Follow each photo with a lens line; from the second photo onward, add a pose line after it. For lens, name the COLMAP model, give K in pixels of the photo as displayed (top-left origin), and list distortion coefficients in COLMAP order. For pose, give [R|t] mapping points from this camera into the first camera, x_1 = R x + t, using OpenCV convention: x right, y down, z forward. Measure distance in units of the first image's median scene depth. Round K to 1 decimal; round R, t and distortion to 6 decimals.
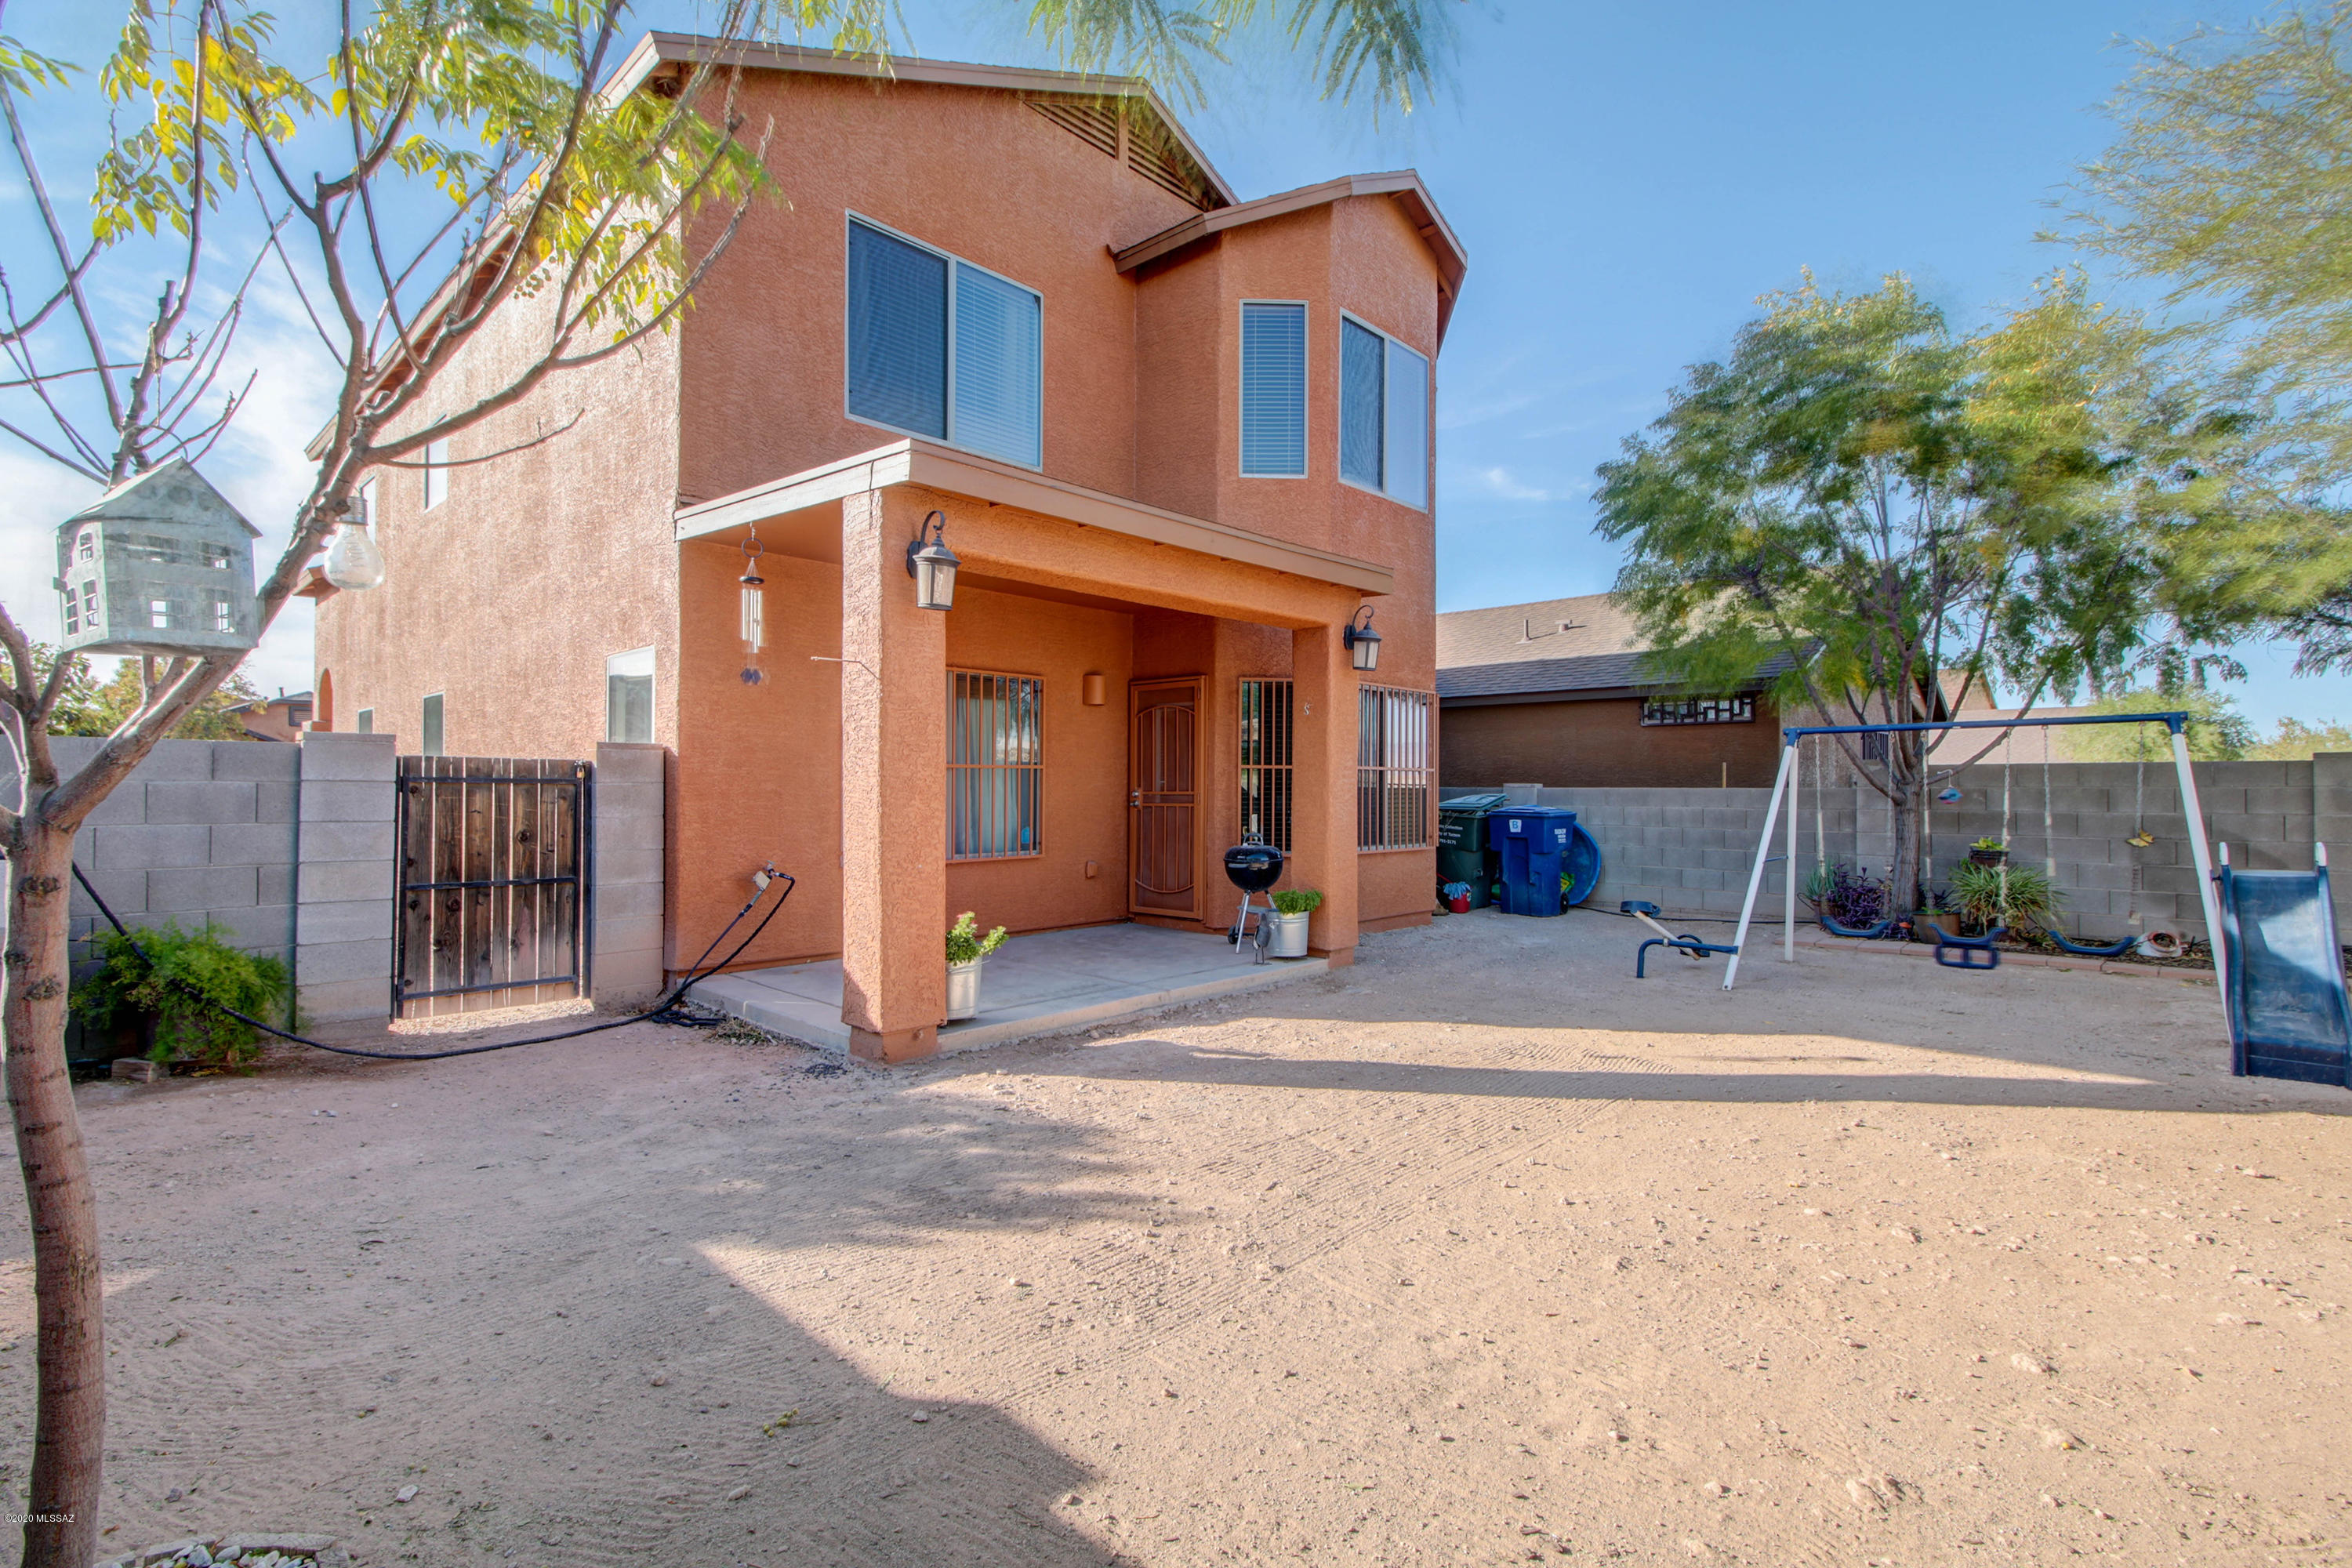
lens RADIAL K [[1074.8, 0, 1177.3], [0, 1074.8, 780.1], [0, 0, 1]] dist [0.021631, -0.011068]
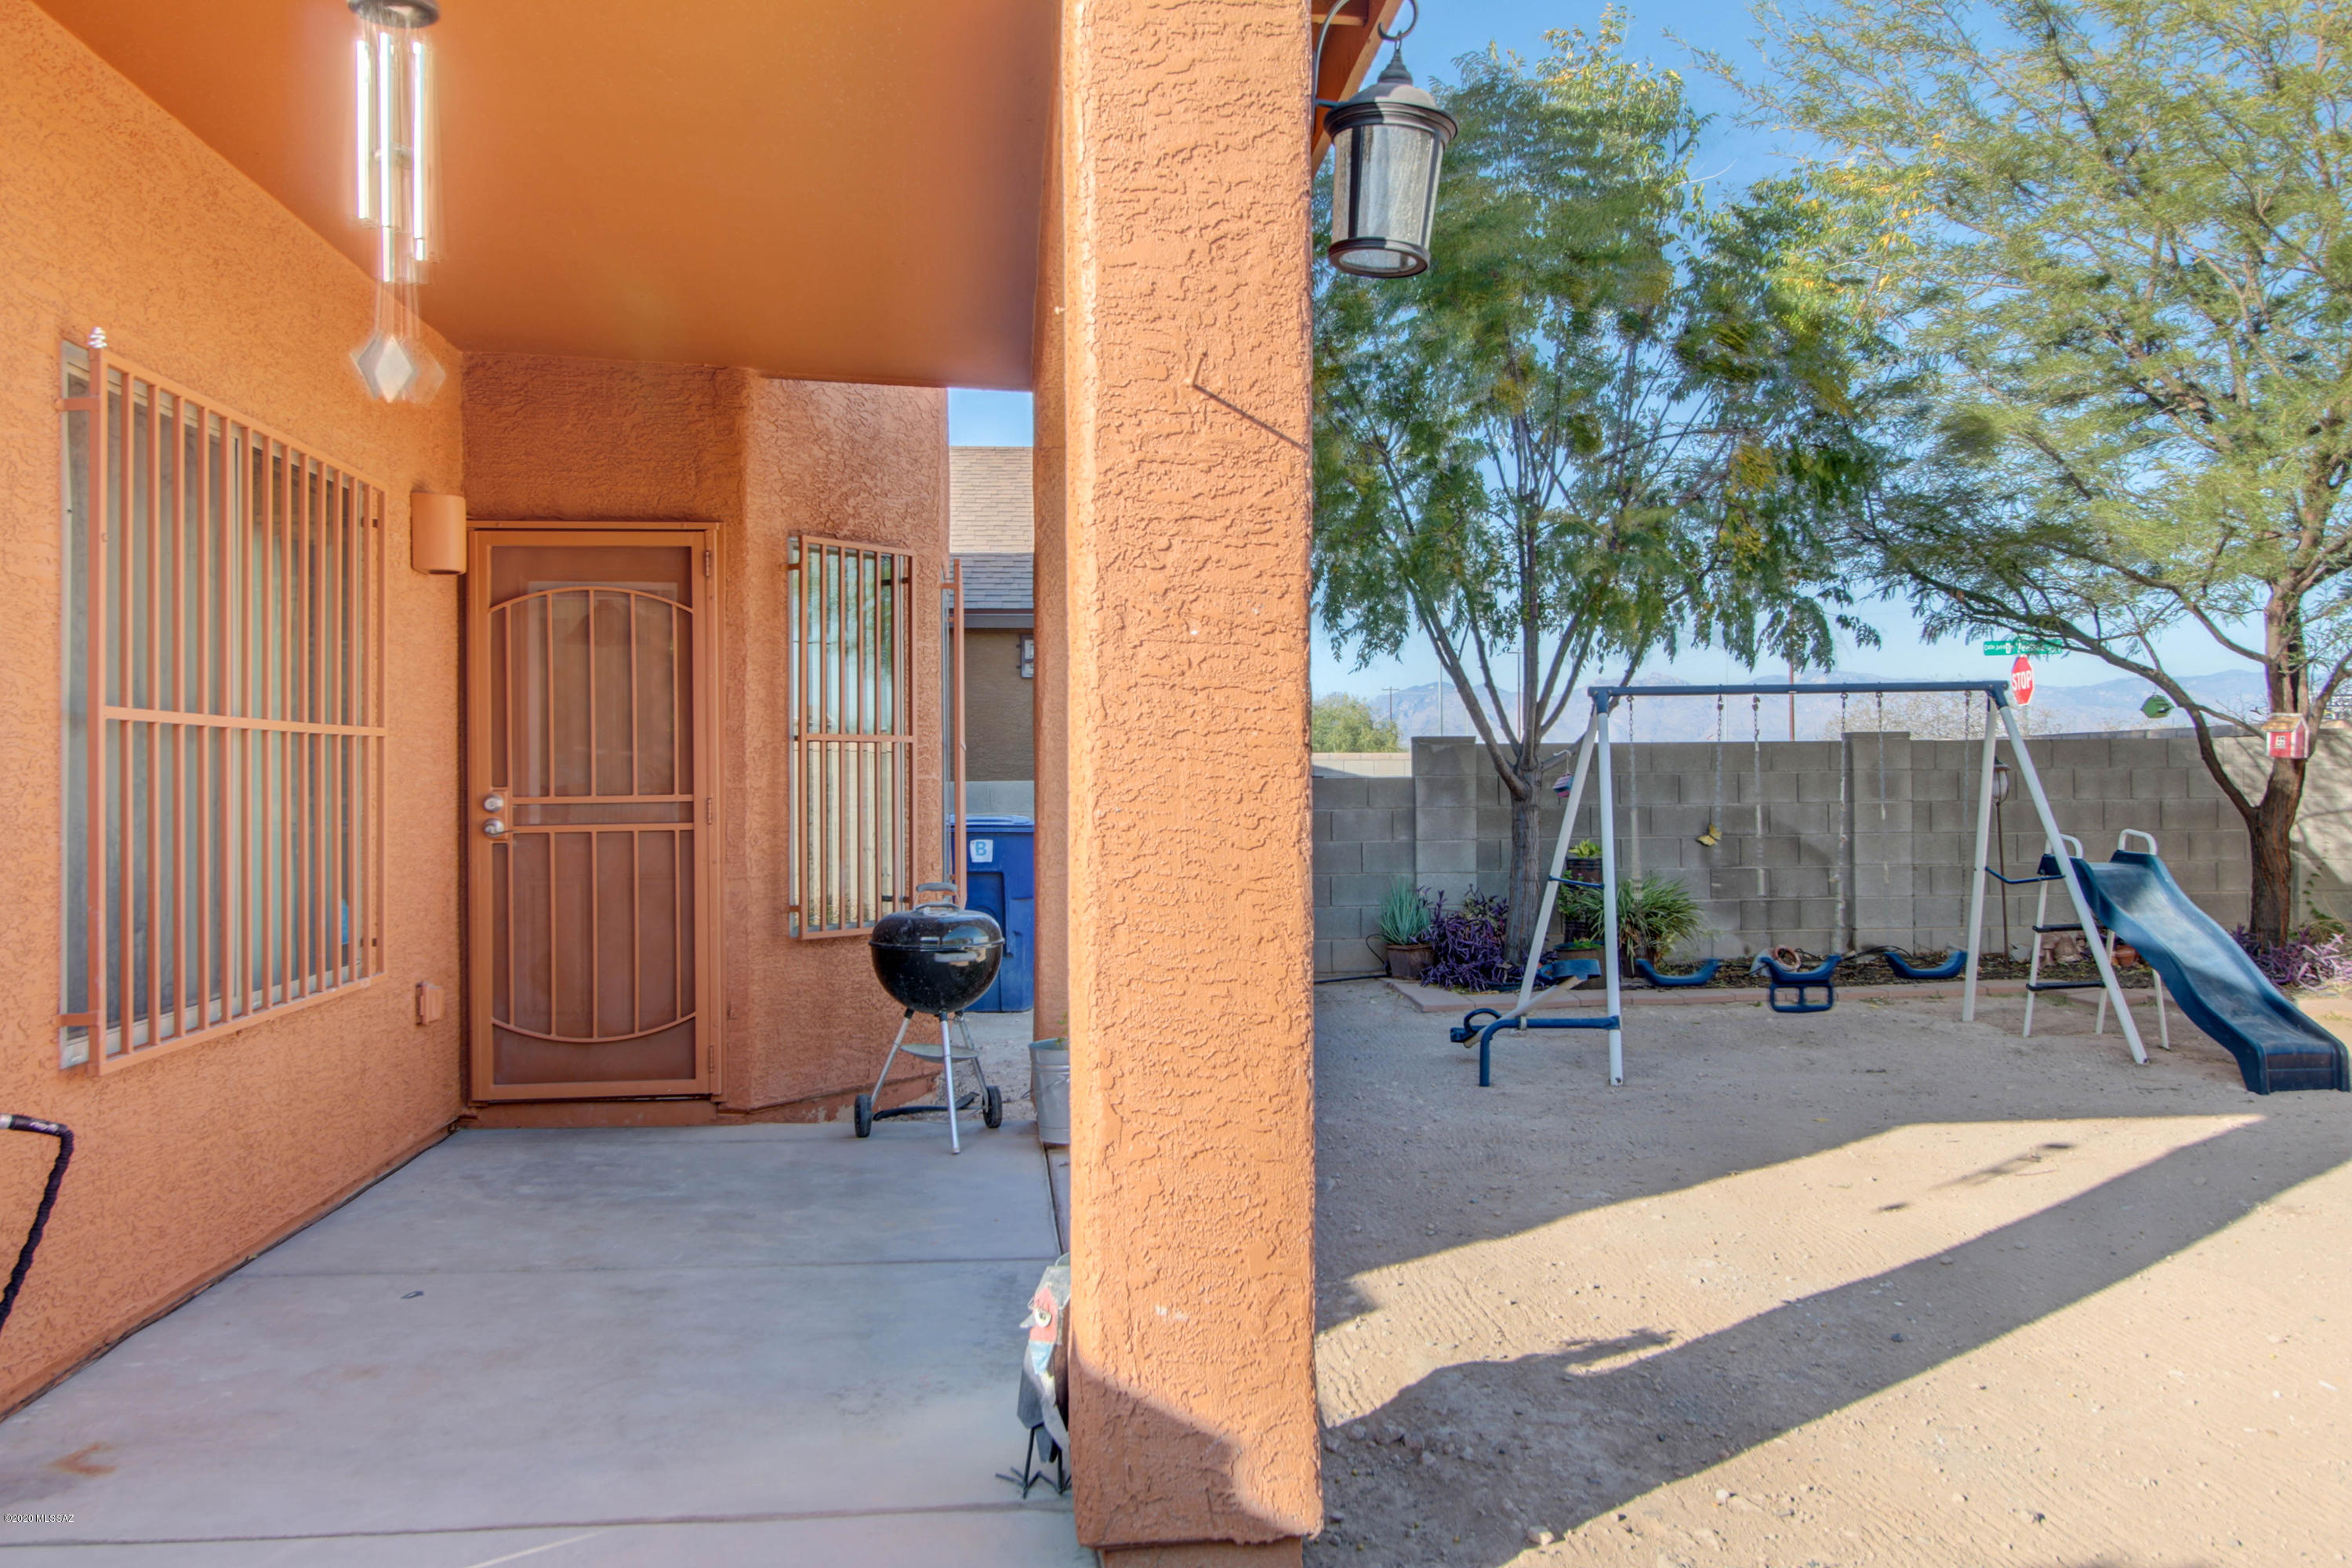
lens RADIAL K [[1853.2, 0, 1182.8], [0, 1853.2, 783.3], [0, 0, 1]] dist [-0.010696, -0.000768]
pose [[0.653838, -0.009256, 0.756578, -0.480066], [0.004931, 0.999956, 0.007973, 0.001672], [-0.756618, -0.001483, 0.653855, 0.441804]]
